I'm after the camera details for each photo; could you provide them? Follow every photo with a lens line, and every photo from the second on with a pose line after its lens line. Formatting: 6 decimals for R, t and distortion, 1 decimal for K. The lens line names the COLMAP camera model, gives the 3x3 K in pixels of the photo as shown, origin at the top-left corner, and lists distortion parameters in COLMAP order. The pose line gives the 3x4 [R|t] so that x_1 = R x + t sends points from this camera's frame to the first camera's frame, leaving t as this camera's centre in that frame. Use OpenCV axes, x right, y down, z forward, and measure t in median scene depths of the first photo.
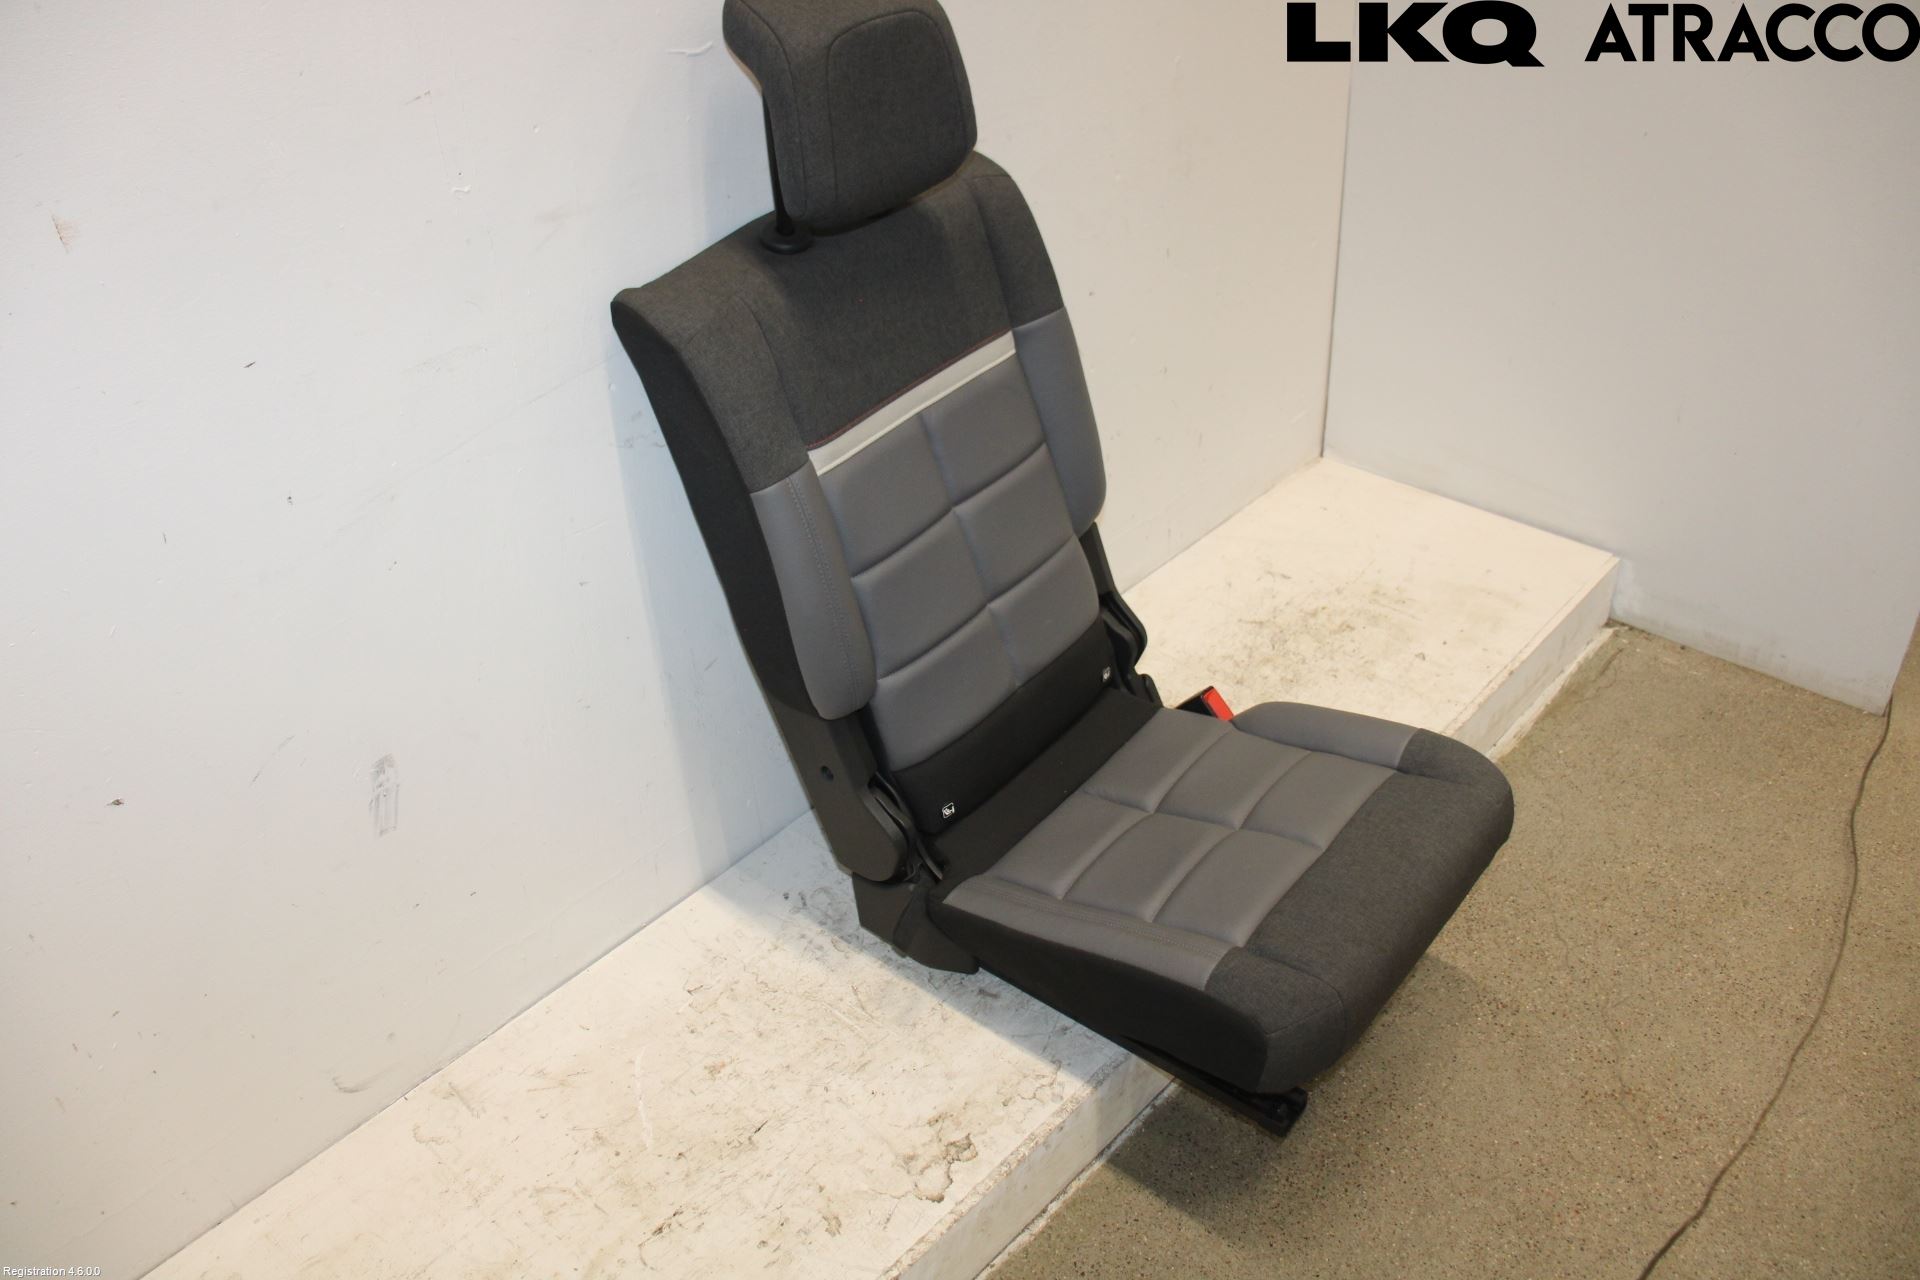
lens RADIAL K [[1578.1, 0, 974.5], [0, 1578.1, 625.9], [0, 0, 1]] dist [-0.149785, 0.118573]
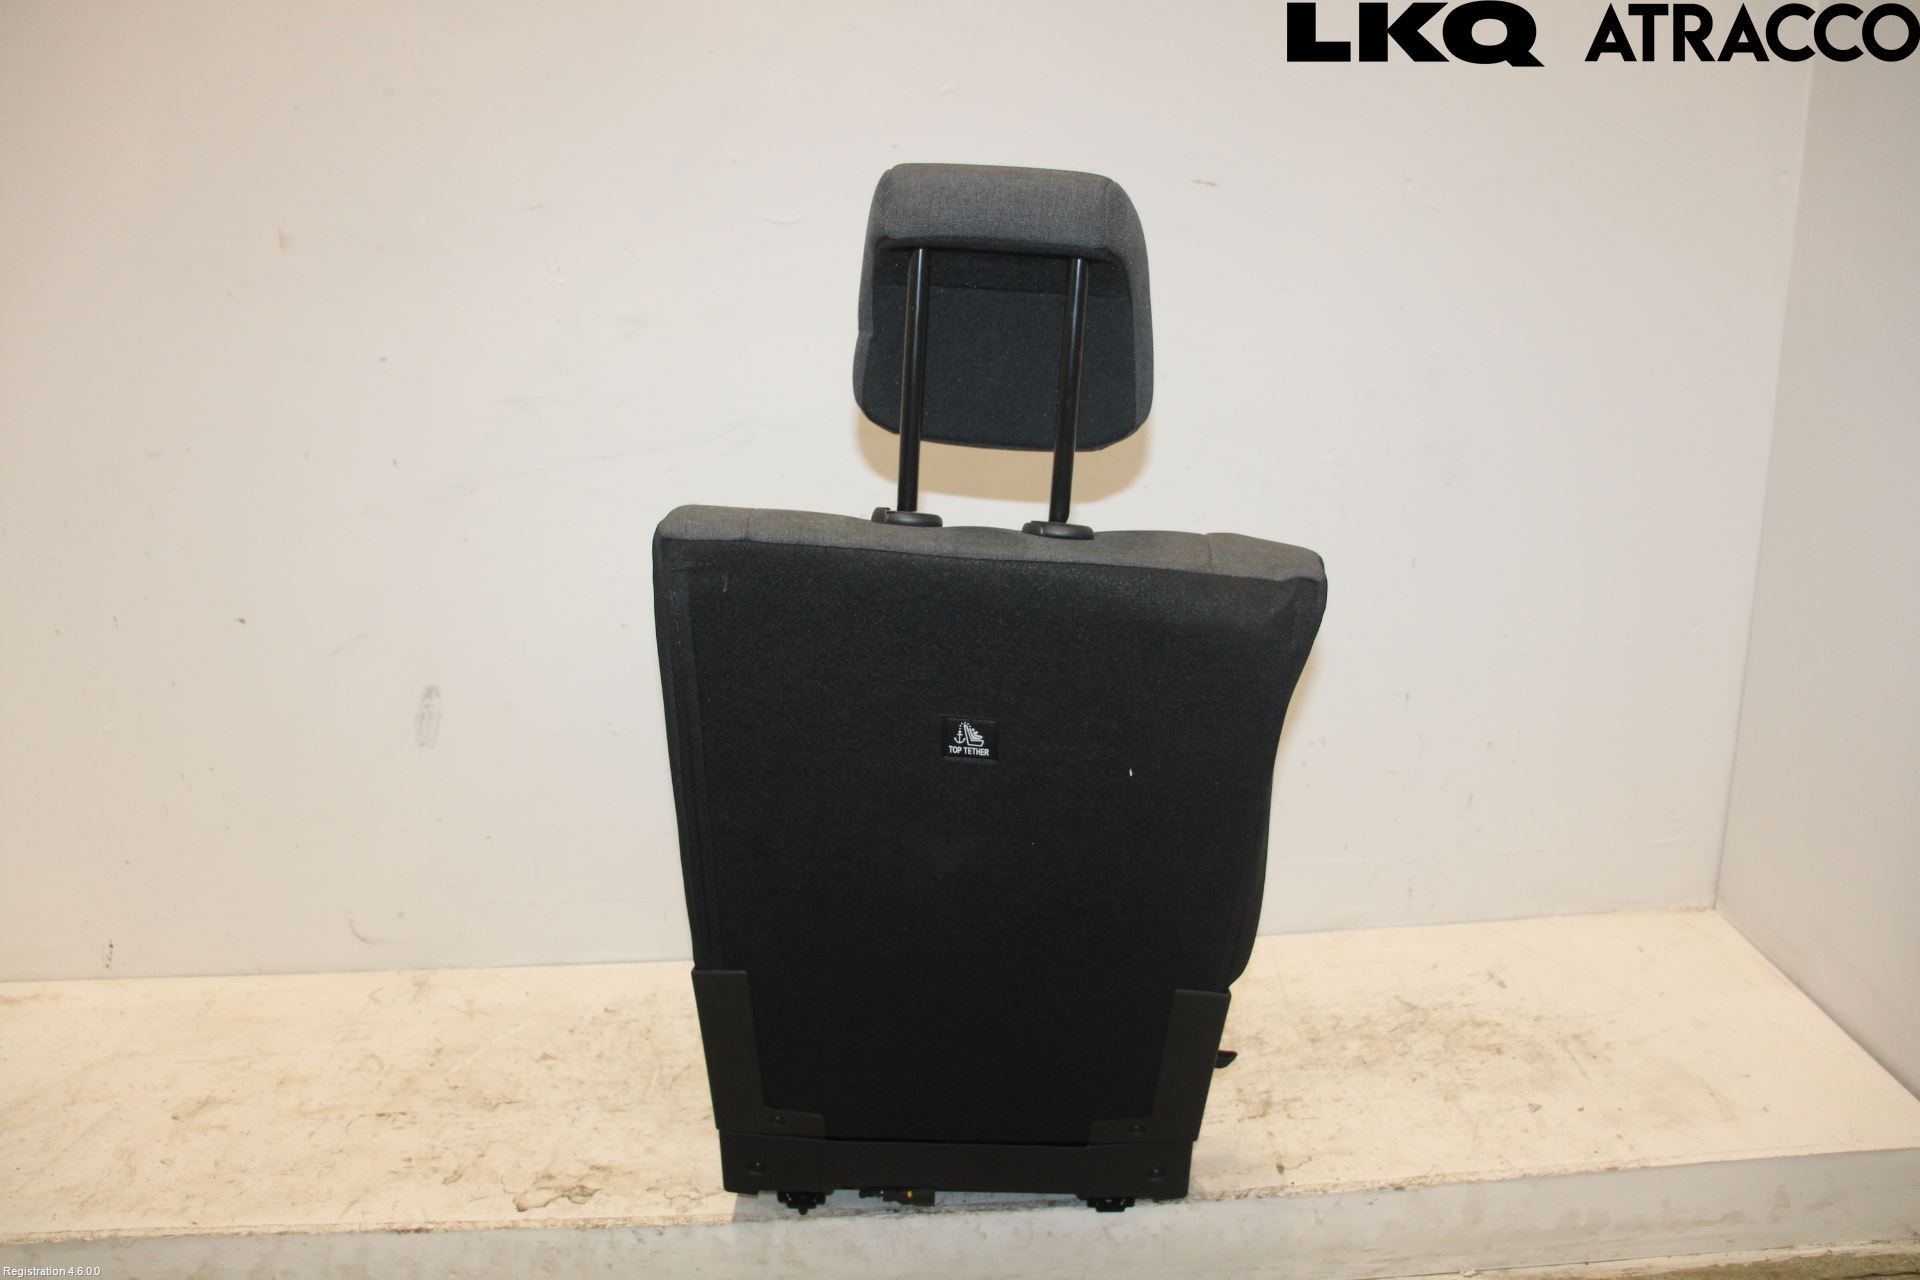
lens RADIAL K [[1578.1, 0, 961.1], [0, 1578.1, 646.6], [0, 0, 1]] dist [-0.149785, 0.118573]
pose [[0.694776, 0.238623, -0.678487, 0.763180], [-0.403939, 0.909985, -0.093596, -0.003678], [0.595079, 0.339096, 0.728625, 0.266571]]
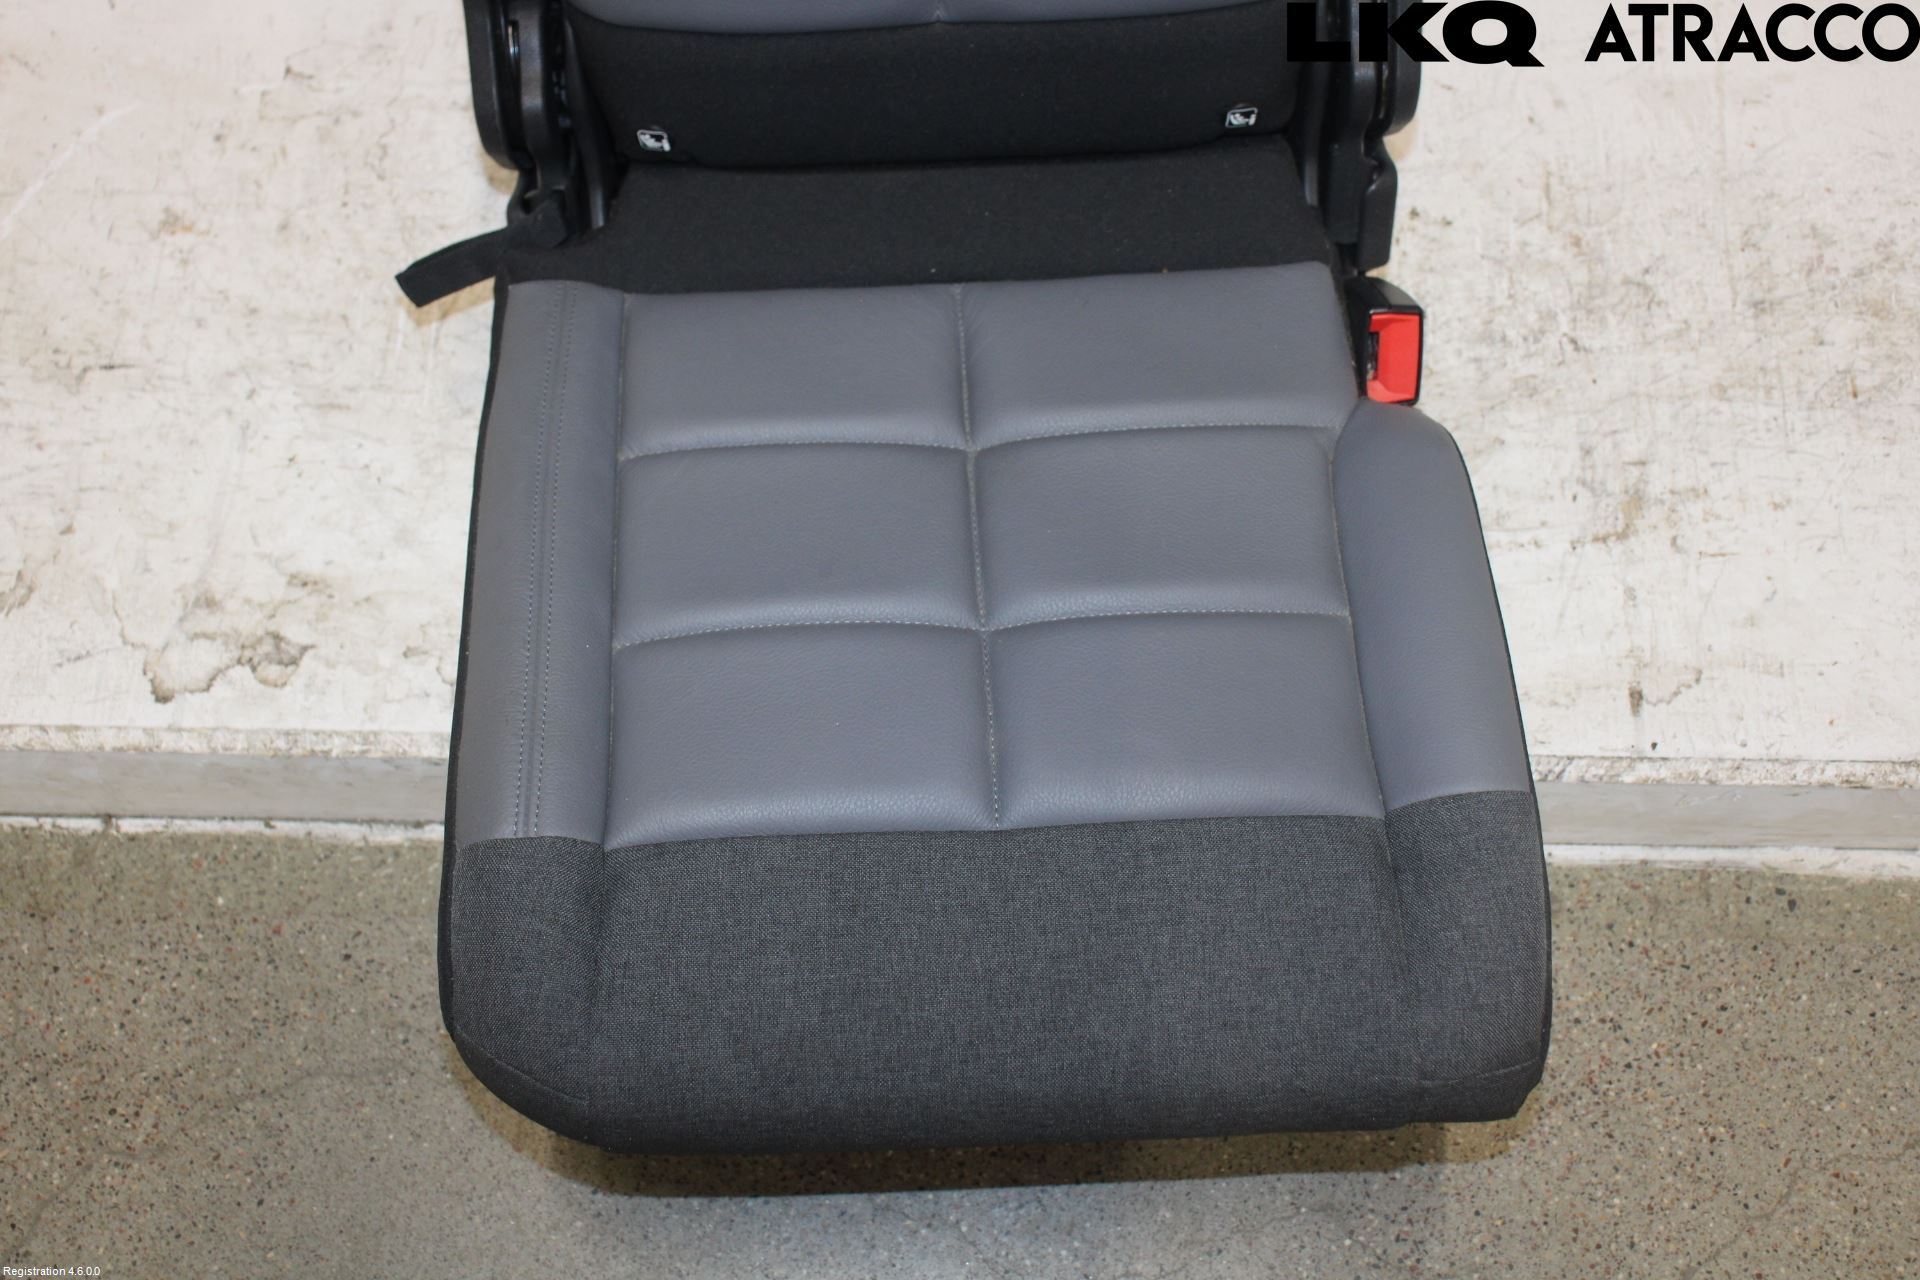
lens RADIAL K [[2322.7, 0, 957.5], [0, 2322.7, 627.6], [0, 0, 1]] dist [0.017840, 0.000000]
pose [[0.657743, 0.713986, -0.239997, 0.323966], [-0.452052, 0.629027, 0.632435, -0.278086], [0.602514, -0.307488, 0.736497, 0.538473]]
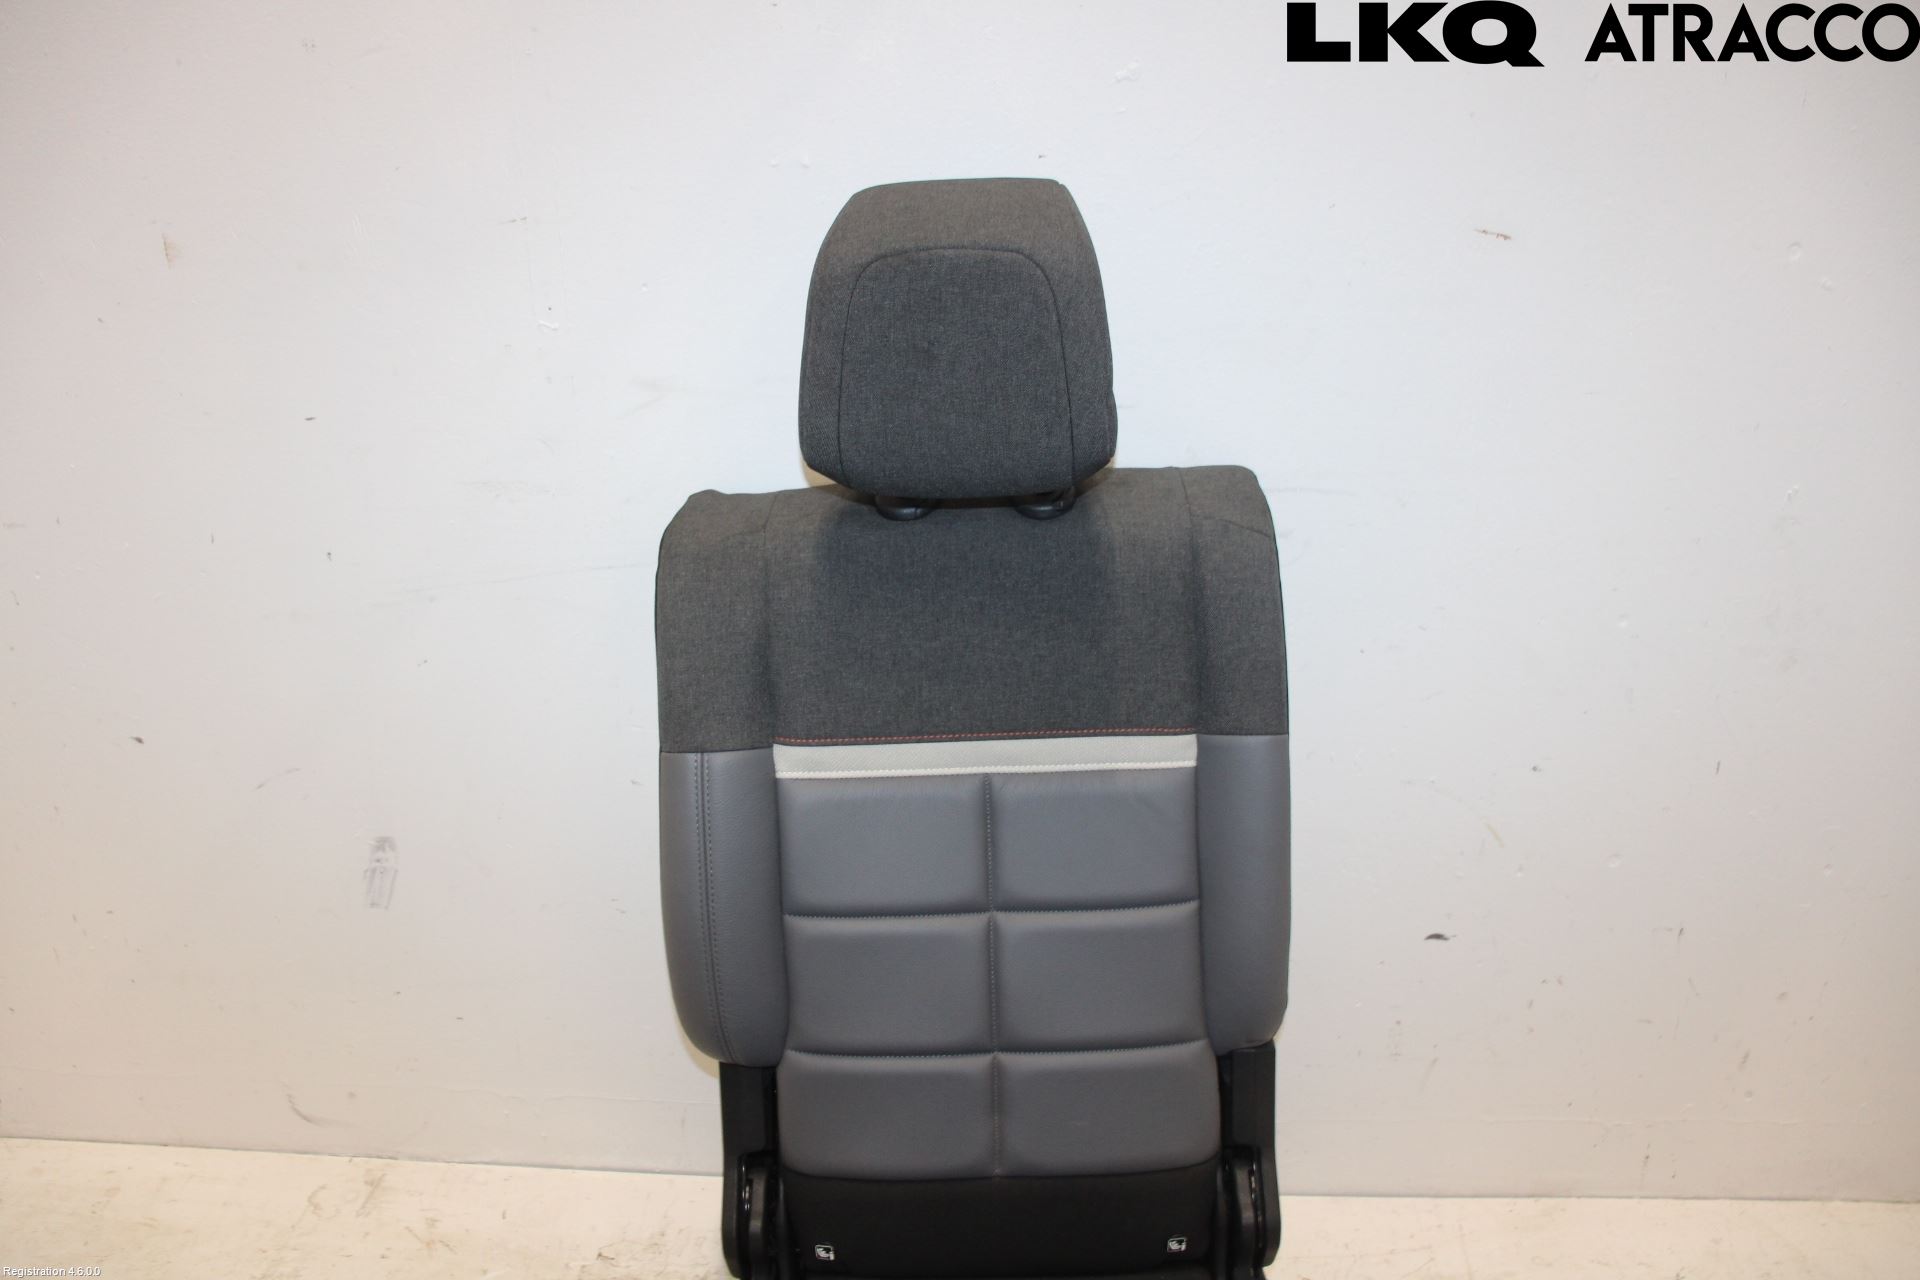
lens RADIAL K [[1578.1, 0, 963.5], [0, 1578.1, 642.4], [0, 0, 1]] dist [-0.149785, 0.118573]
pose [[0.636359, 0.350886, -0.686969, 0.464185], [-0.460972, 0.887032, 0.026061, -0.208996], [0.618508, 0.300090, 0.726219, 0.429000]]
